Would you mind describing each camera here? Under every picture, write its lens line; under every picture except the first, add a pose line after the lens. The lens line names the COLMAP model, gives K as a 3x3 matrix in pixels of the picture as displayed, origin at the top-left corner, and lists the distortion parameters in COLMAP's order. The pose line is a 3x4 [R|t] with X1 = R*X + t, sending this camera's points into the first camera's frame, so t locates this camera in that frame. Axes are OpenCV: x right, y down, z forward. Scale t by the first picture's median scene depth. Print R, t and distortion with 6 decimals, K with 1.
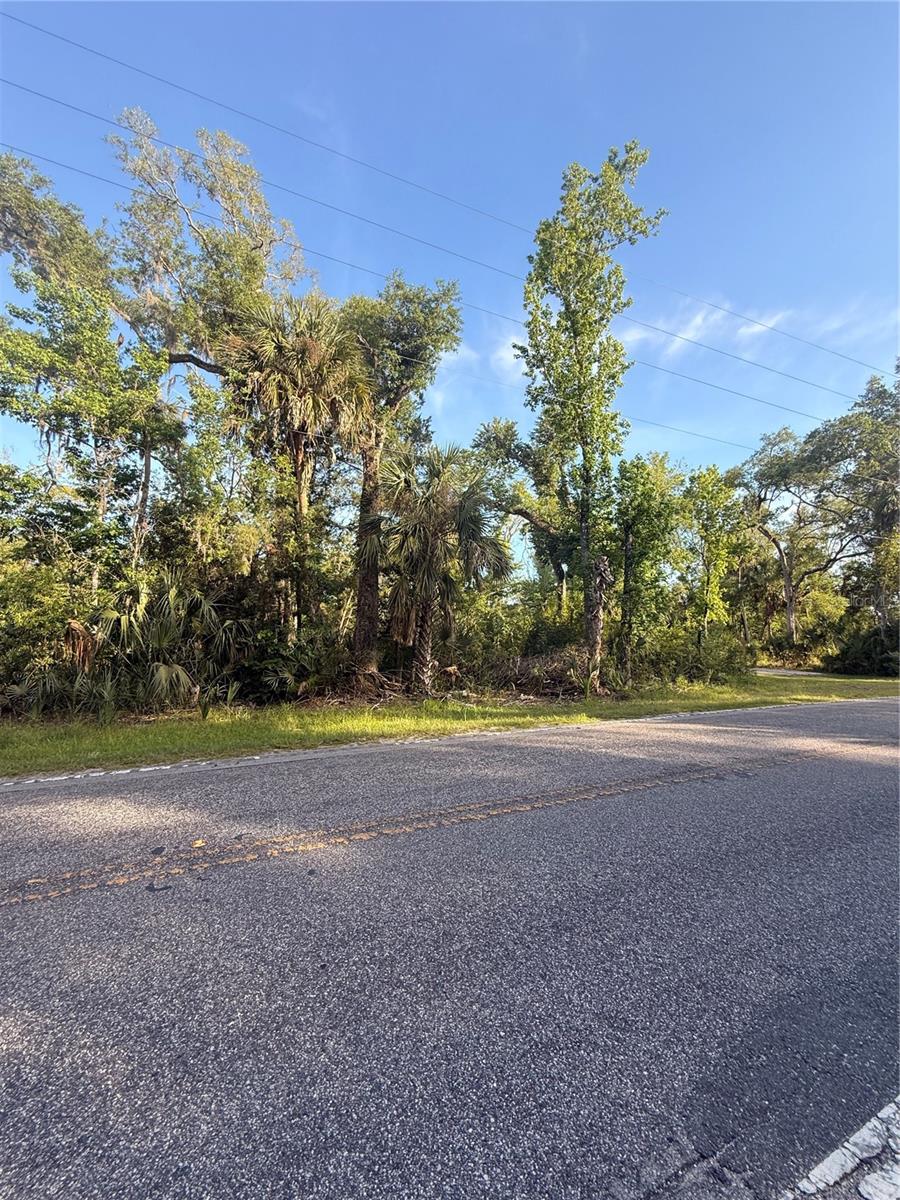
lens RADIAL K [[475.6, 0, 447.1], [0, 475.6, 596.3], [0, 0, 1]] dist [-0.001507, 0.000463]
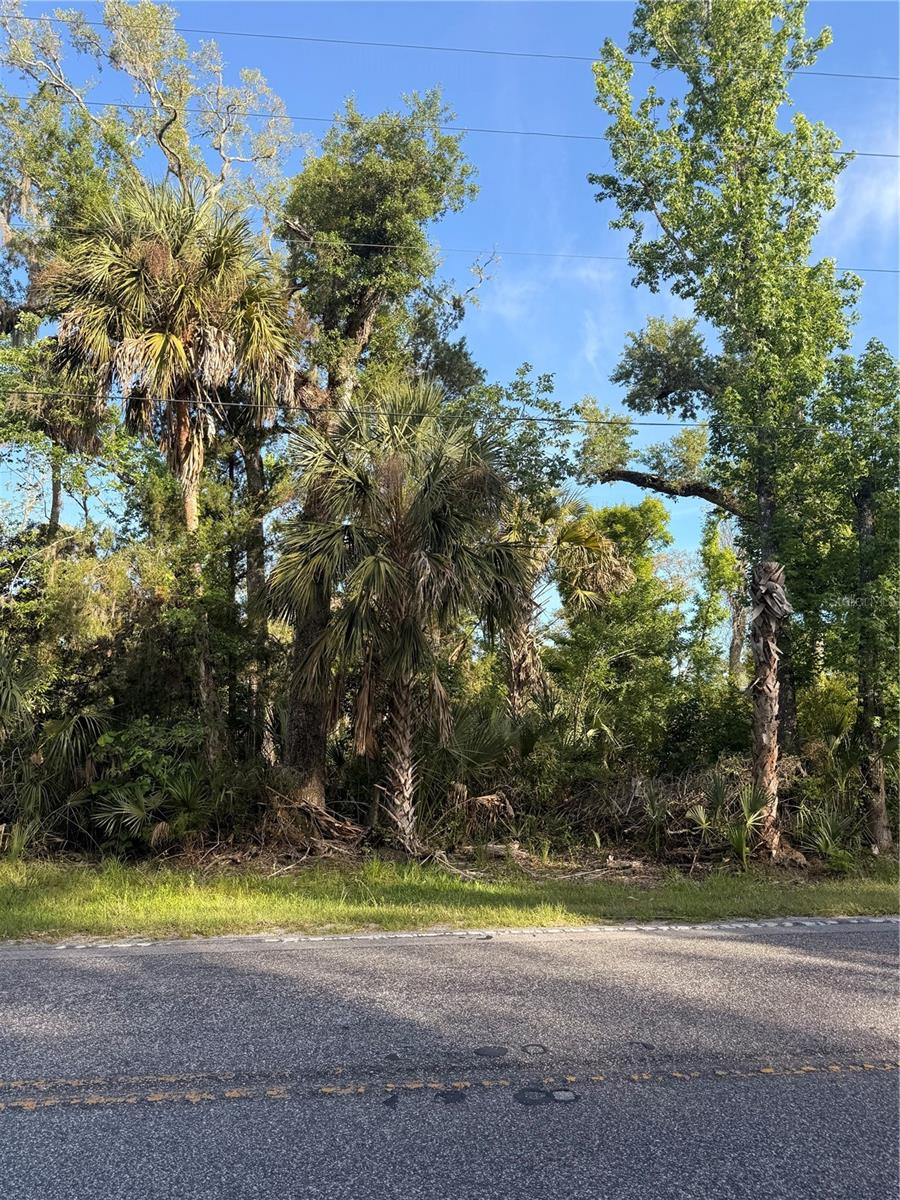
lens RADIAL K [[838.8, 0, 437.3], [0, 838.8, 597.4], [0, 0, 1]] dist [0.049218, -0.060957]
pose [[0.944112, -0.064725, -0.323207, 0.292703], [0.038048, 0.995377, -0.088189, 0.011939], [0.327421, 0.070963, 0.942210, 0.110456]]
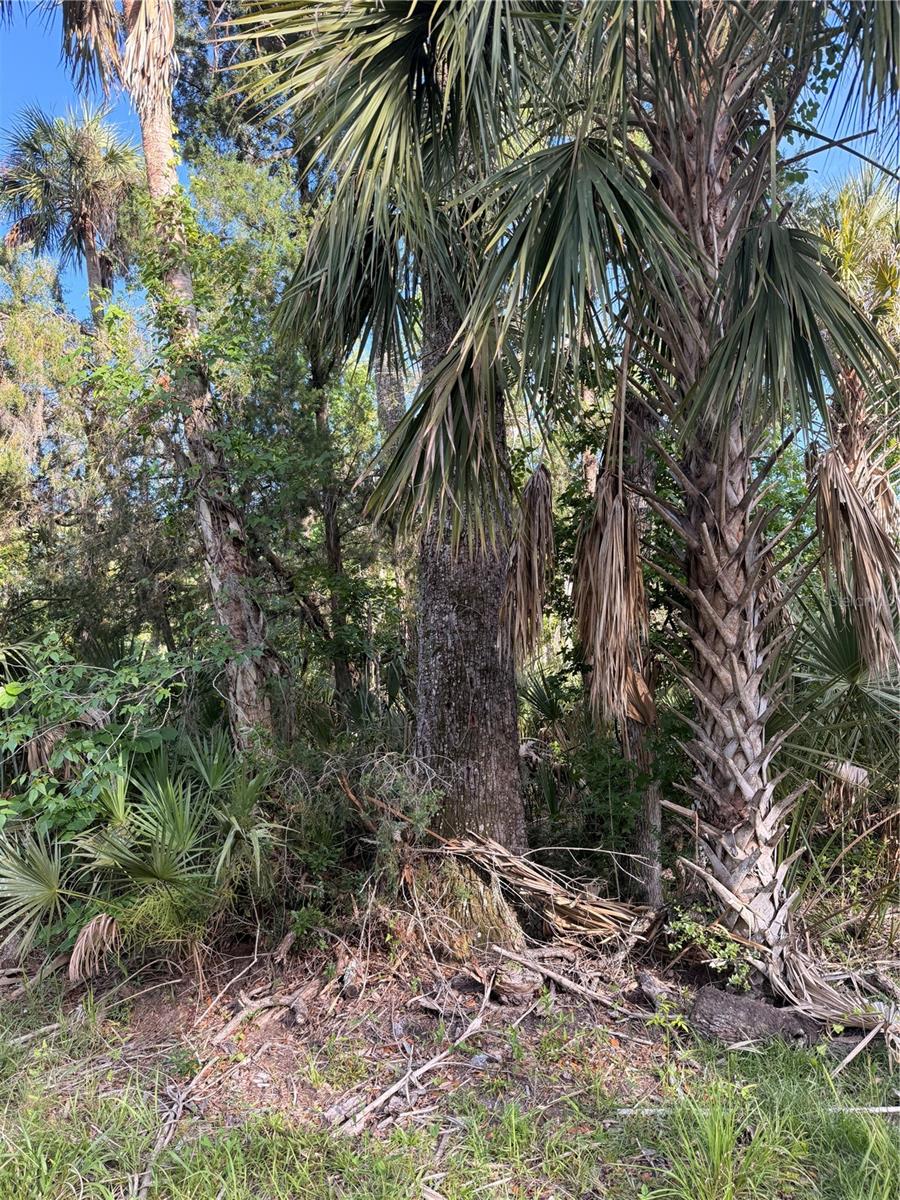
lens RADIAL K [[838.8, 0, 450.5], [0, 838.8, 591.4], [0, 0, 1]] dist [0.049218, -0.060957]
pose [[0.848103, -0.099925, -0.520322, 0.034574], [0.100847, 0.994546, -0.026622, 0.052119], [0.520145, -0.029894, 0.853555, 0.635571]]
